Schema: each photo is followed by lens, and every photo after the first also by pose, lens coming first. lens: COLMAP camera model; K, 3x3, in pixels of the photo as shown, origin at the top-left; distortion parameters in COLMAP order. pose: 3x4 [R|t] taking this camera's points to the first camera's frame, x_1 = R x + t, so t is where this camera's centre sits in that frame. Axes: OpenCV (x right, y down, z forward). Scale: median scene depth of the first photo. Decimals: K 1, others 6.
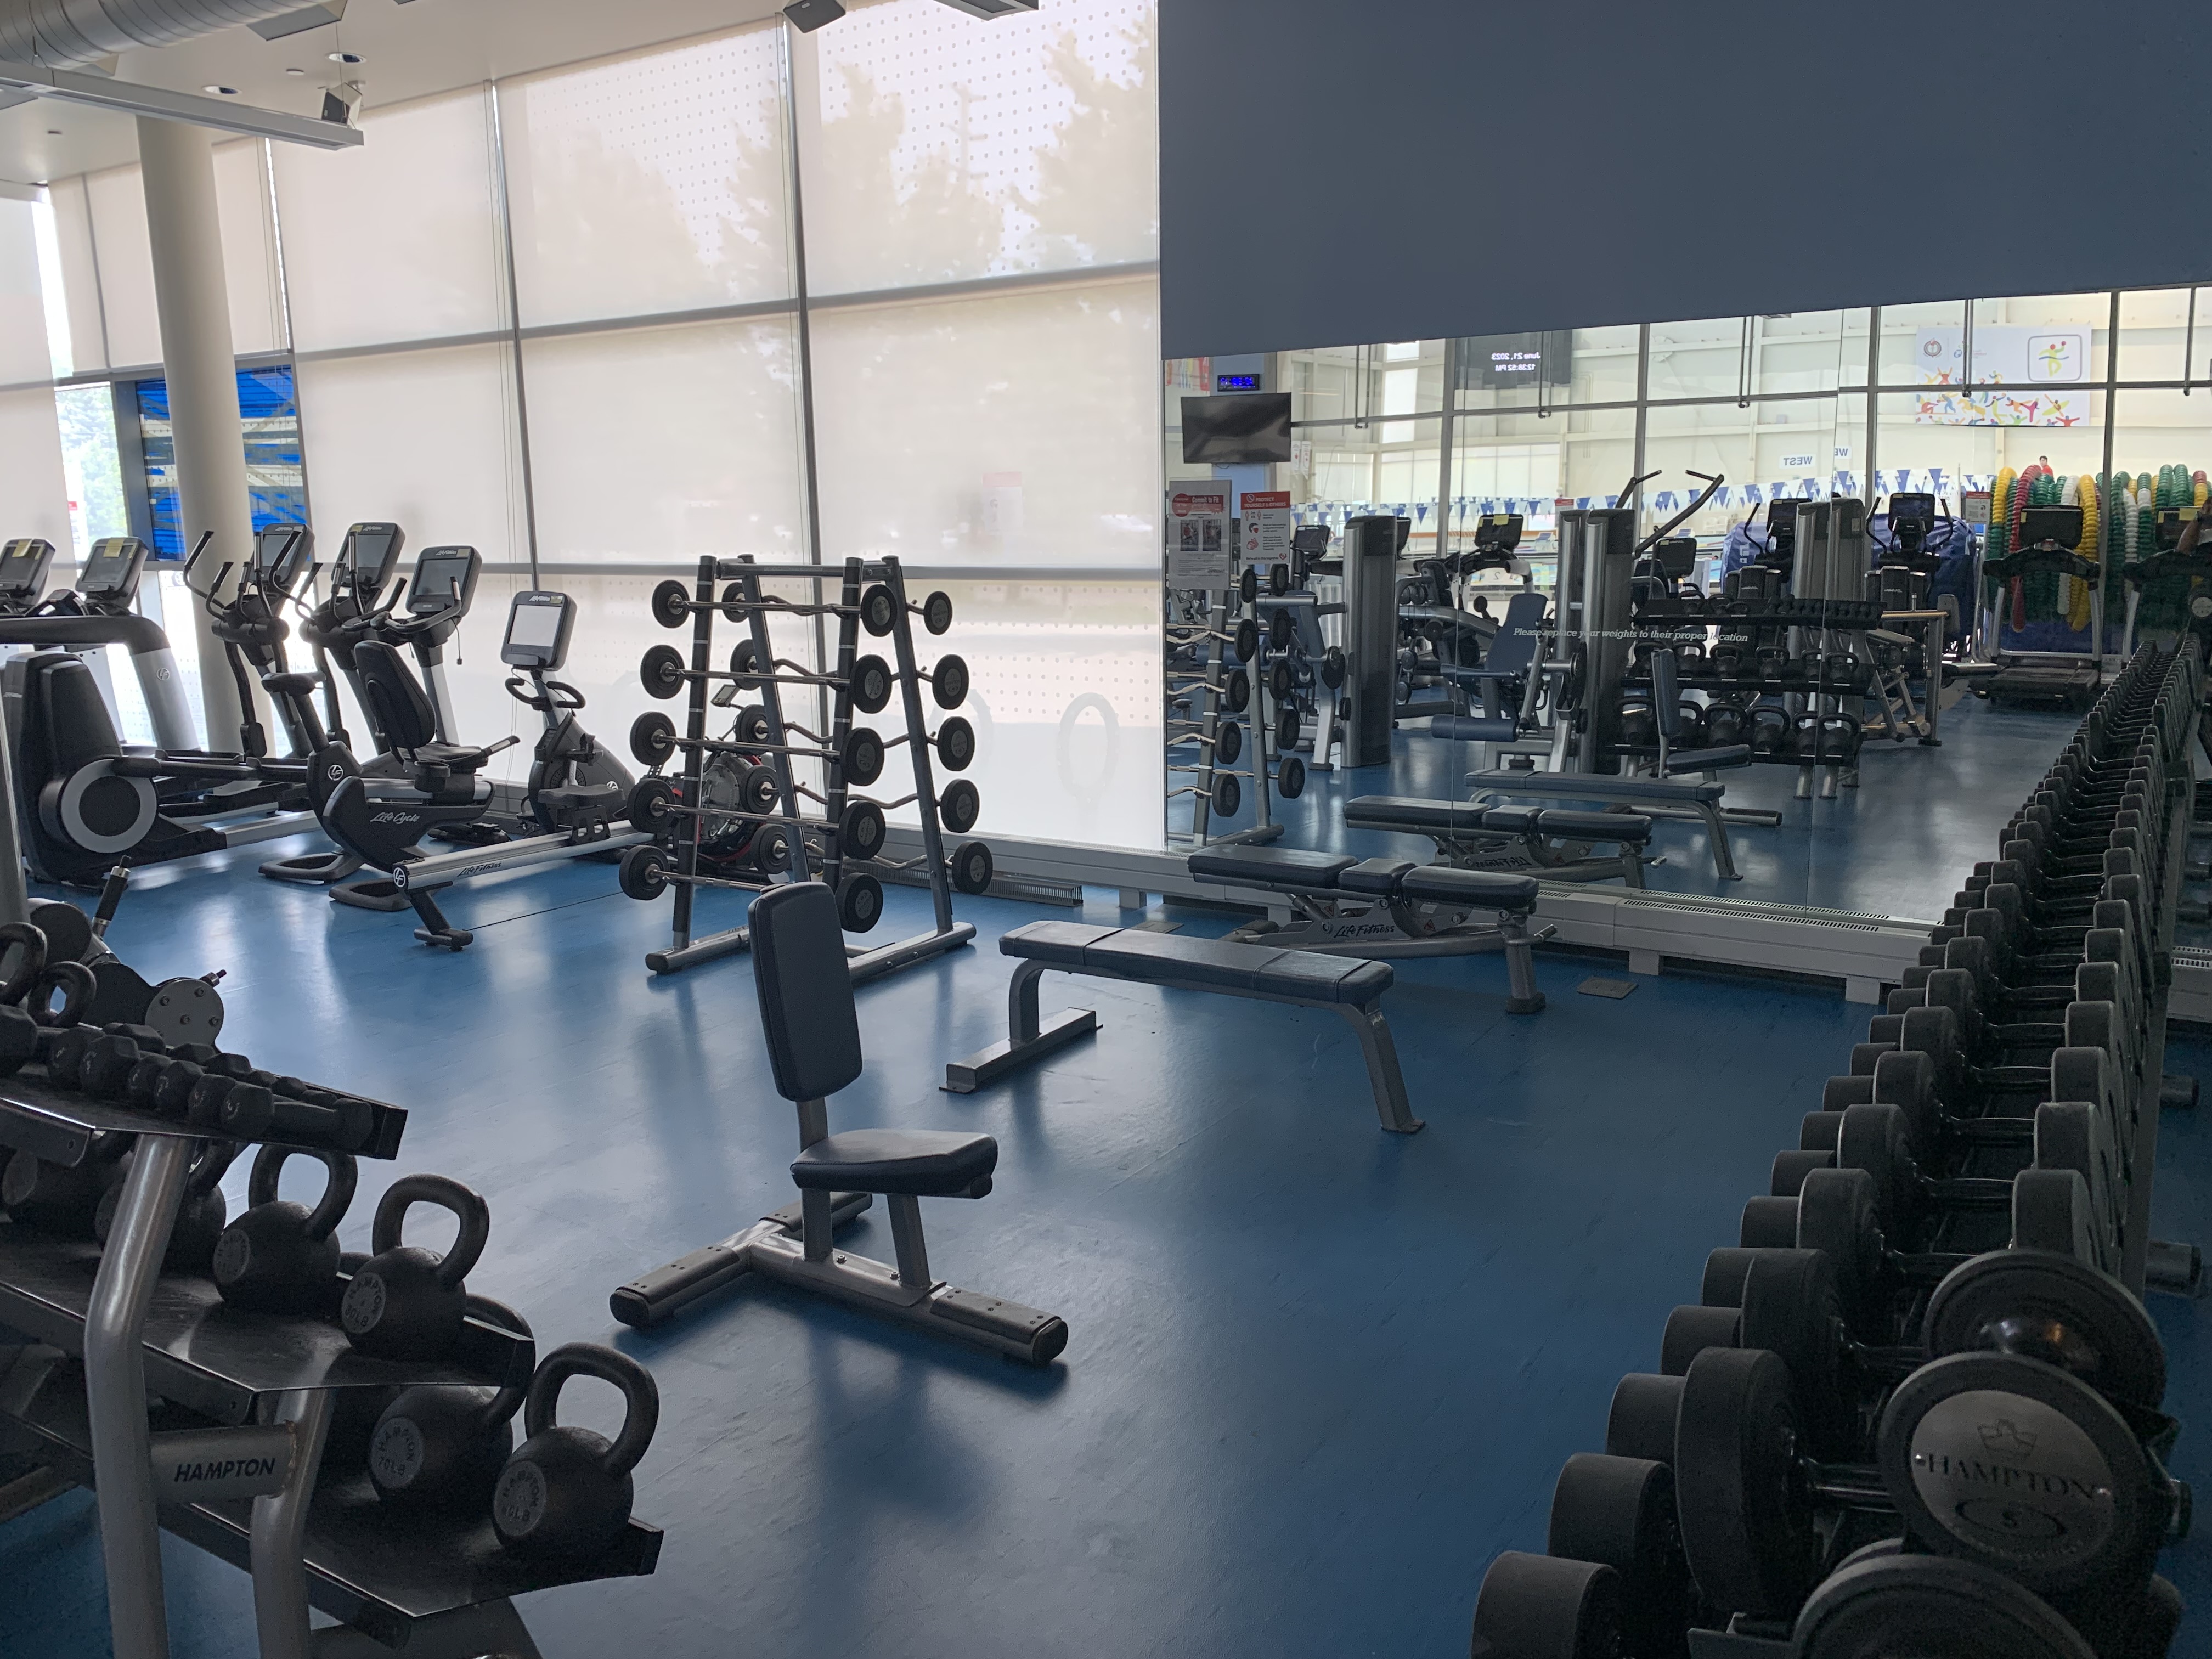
lens RADIAL K [[1661.0, 0, 1053.3], [0, 1661.0, 806.9], [0, 0, 1]] dist [0.023162, -0.001944]
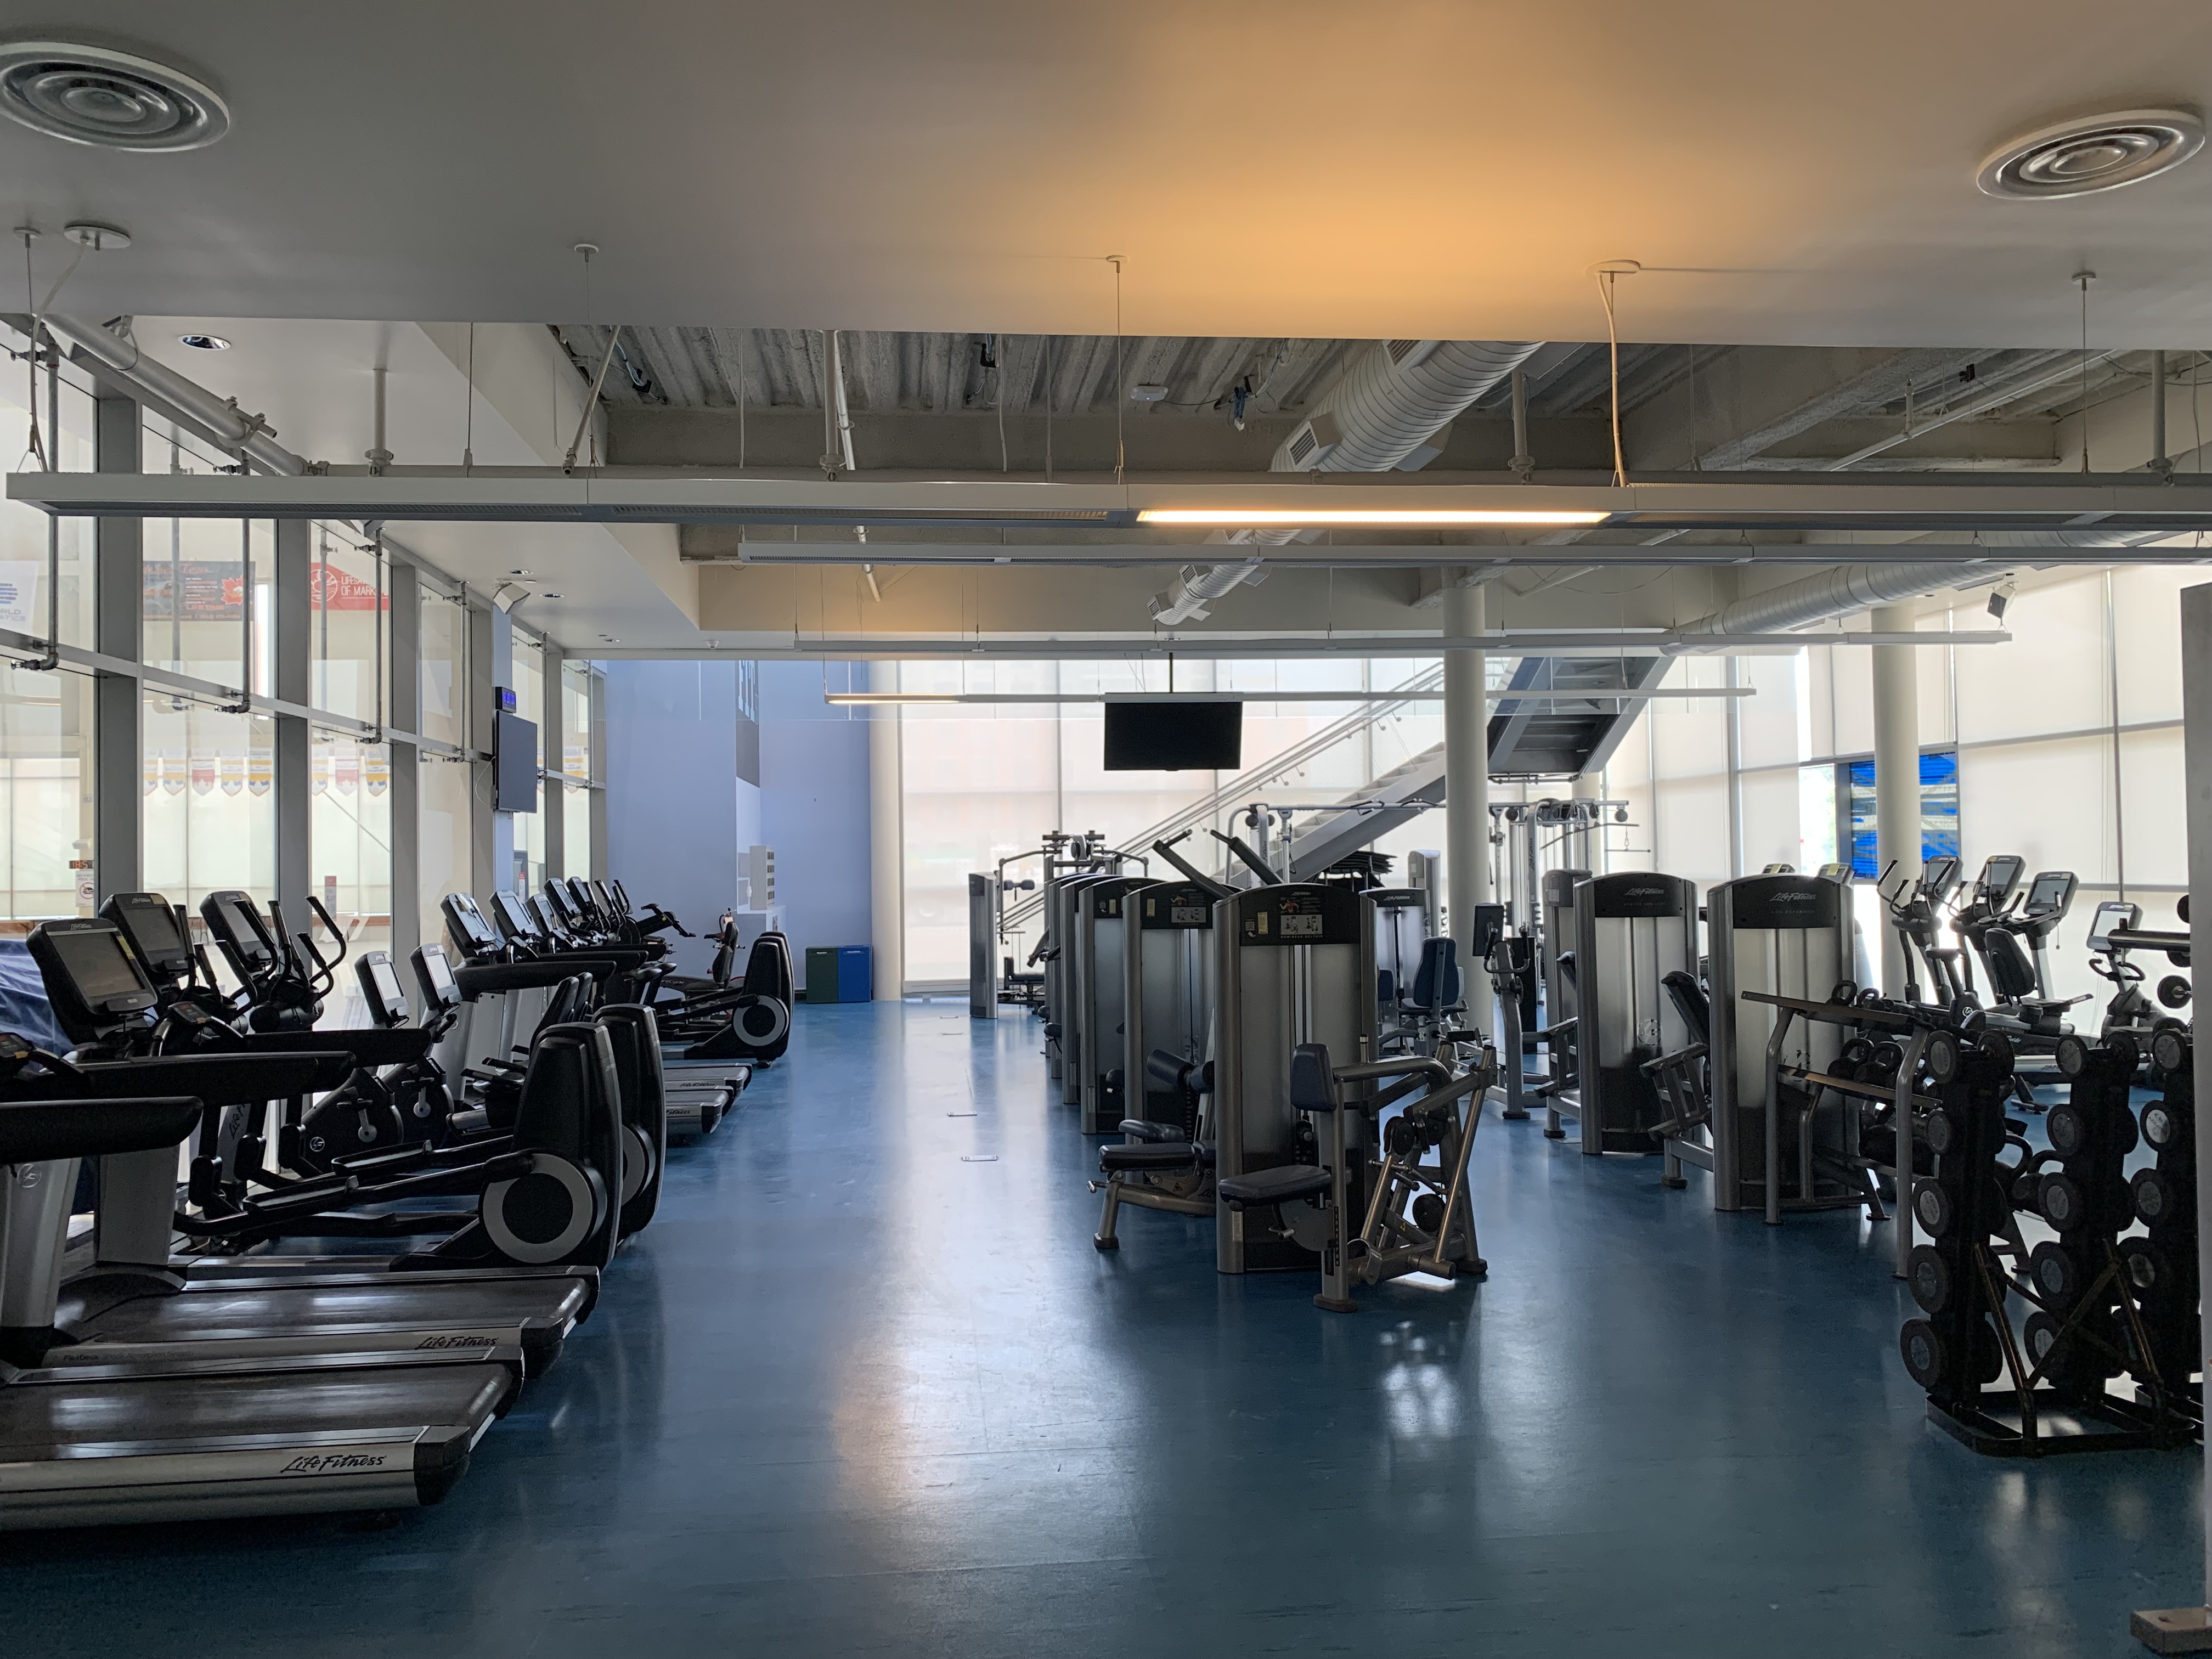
lens RADIAL K [[1661.0, 0, 1099.7], [0, 1661.0, 828.2], [0, 0, 1]] dist [0.023162, -0.001944]
pose [[0.631419, -0.006081, -0.775418, 0.253823], [-0.130192, 0.984943, -0.113739, 0.086085], [0.764435, 0.172770, 0.621120, -0.581668]]
